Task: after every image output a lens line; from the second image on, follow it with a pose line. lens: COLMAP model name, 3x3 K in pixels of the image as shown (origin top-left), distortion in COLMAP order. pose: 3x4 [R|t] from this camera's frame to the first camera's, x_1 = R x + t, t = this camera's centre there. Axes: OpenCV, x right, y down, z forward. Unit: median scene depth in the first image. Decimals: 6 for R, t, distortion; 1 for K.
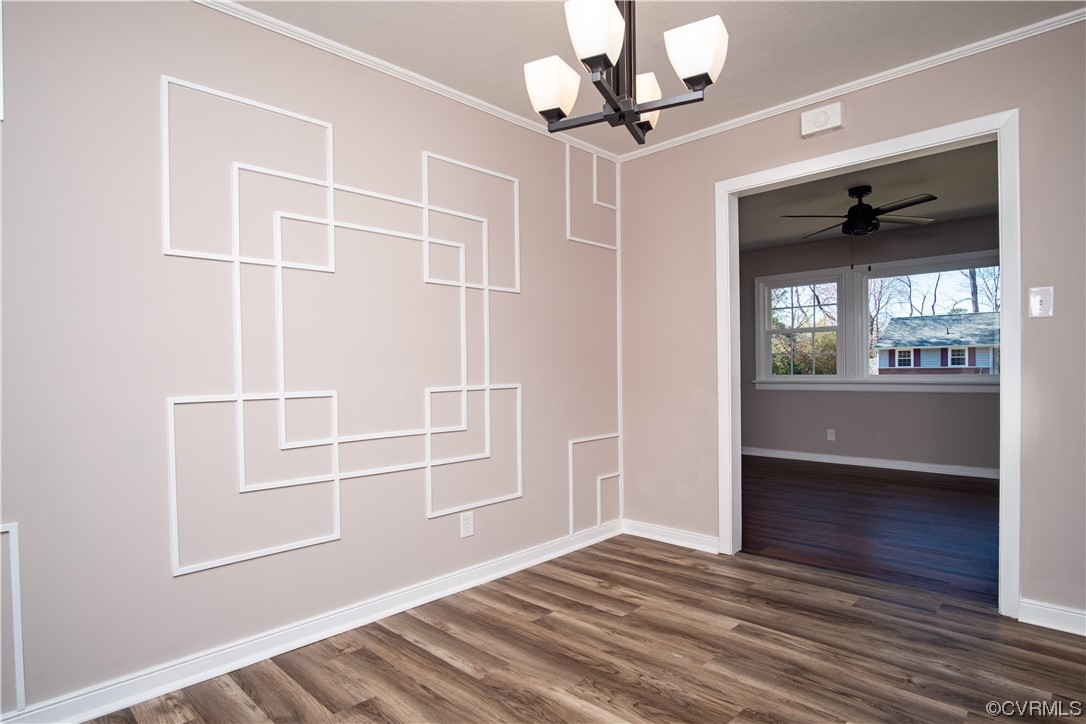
lens RADIAL K [[581.9, 0, 540.7], [0, 581.9, 356.0], [0, 0, 1]] dist [-0.027087, 0.007830]
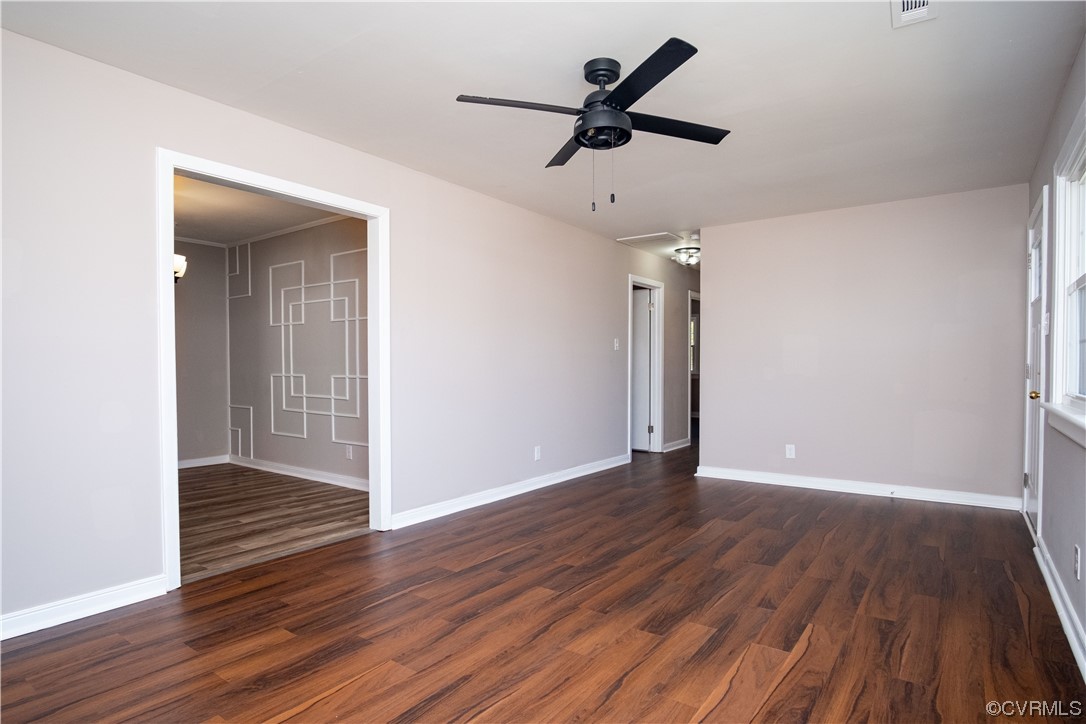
lens RADIAL K [[581.9, 0, 540.7], [0, 581.9, 356.0], [0, 0, 1]] dist [-0.027087, 0.007830]
pose [[0.151015, 0.000483, -0.988531, 1.873650], [0.018341, 0.999826, 0.003290, -0.005668], [0.988361, -0.018627, 0.150980, 1.419835]]
